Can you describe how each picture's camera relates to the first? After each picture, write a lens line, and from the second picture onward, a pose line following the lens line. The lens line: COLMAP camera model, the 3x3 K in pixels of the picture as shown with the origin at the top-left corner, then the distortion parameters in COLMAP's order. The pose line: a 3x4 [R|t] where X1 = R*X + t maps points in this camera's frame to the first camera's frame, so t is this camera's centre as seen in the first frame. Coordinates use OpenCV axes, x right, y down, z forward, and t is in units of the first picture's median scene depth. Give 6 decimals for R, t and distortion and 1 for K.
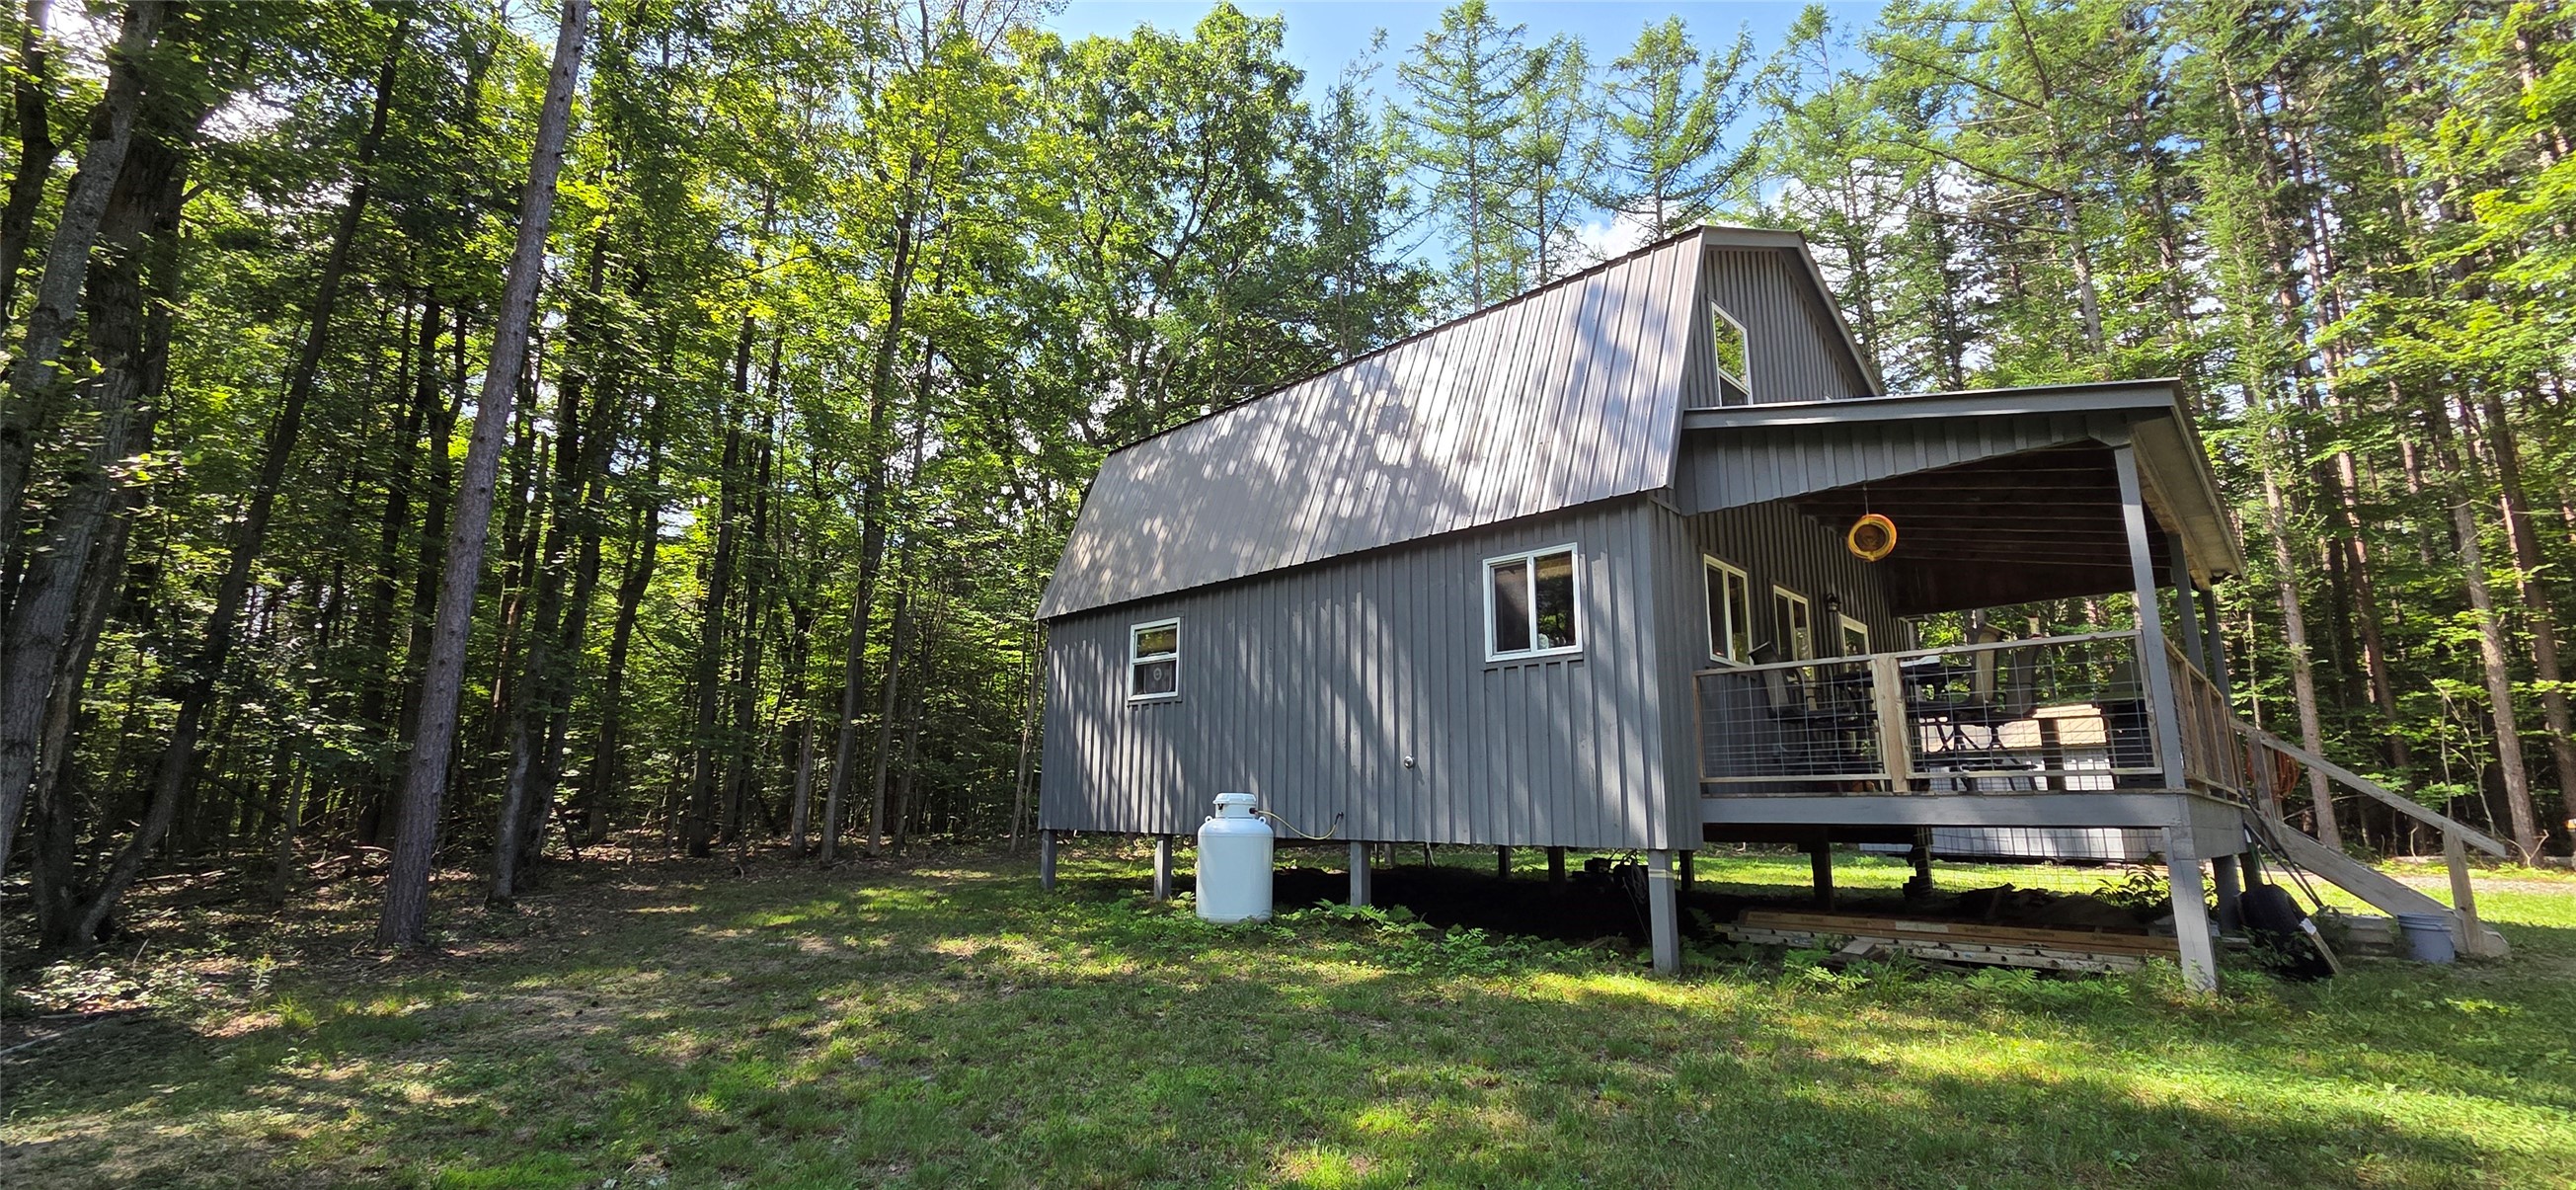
lens RADIAL K [[1036.8, 0, 1293.8], [0, 1036.8, 638.7], [0, 0, 1]] dist [0.011236, -0.007602]
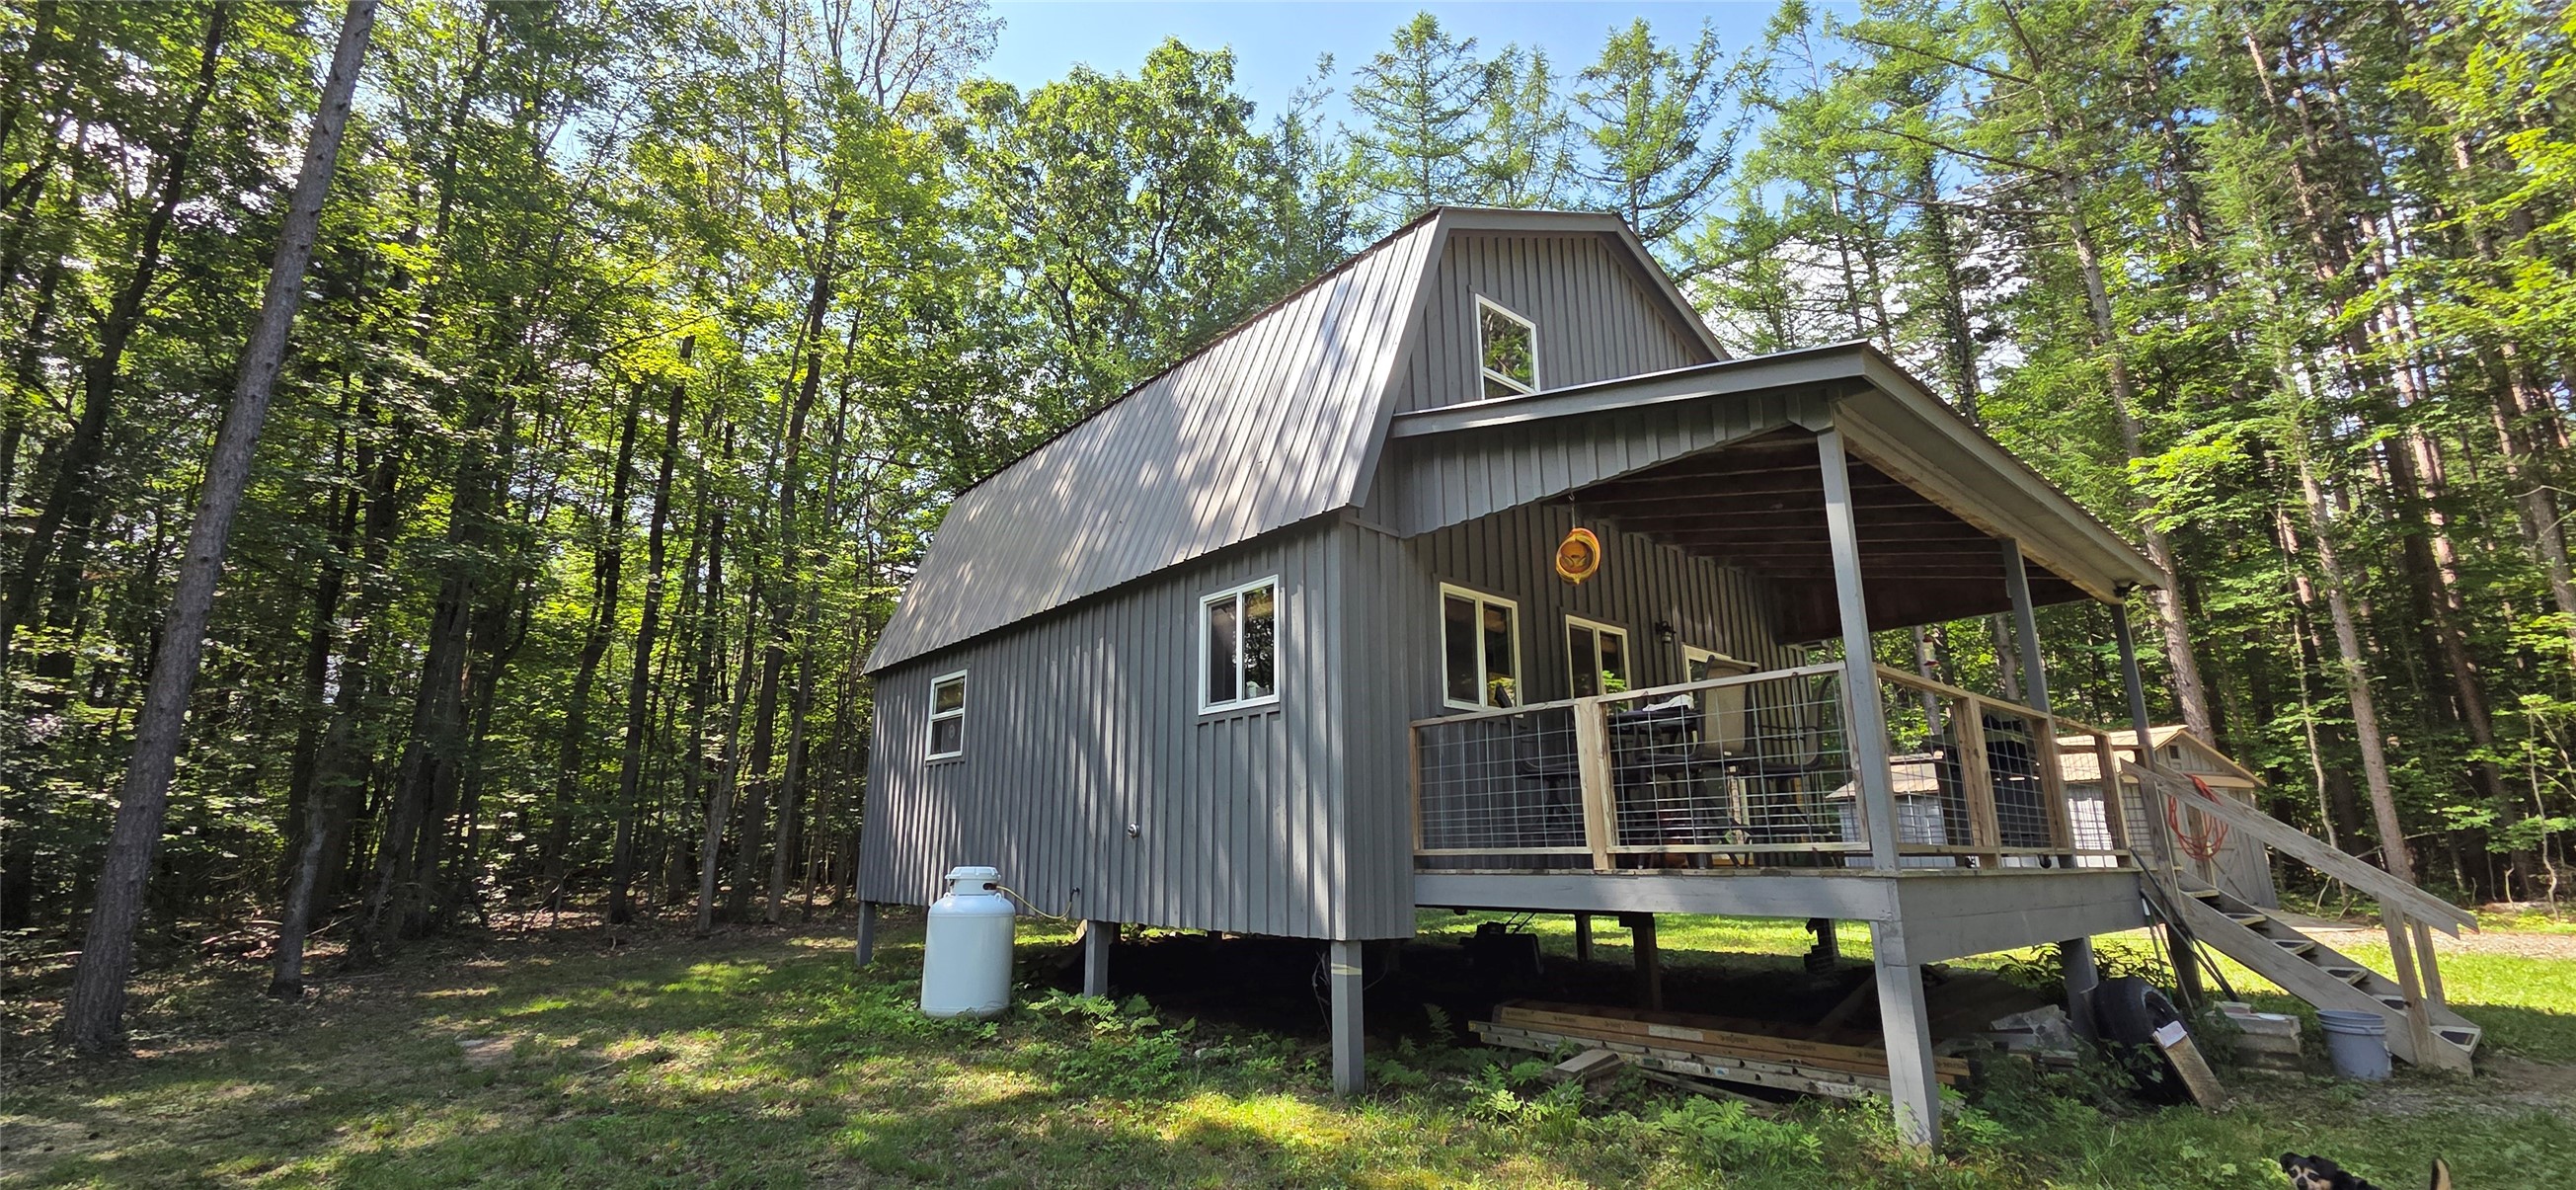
lens RADIAL K [[1036.8, 0, 1293.8], [0, 1036.8, 638.7], [0, 0, 1]] dist [0.011236, -0.007602]
pose [[0.996643, -0.030372, -0.076034, 0.235062], [0.027503, 0.998880, -0.038499, -0.004024], [0.077118, 0.036278, 0.996362, 0.098880]]
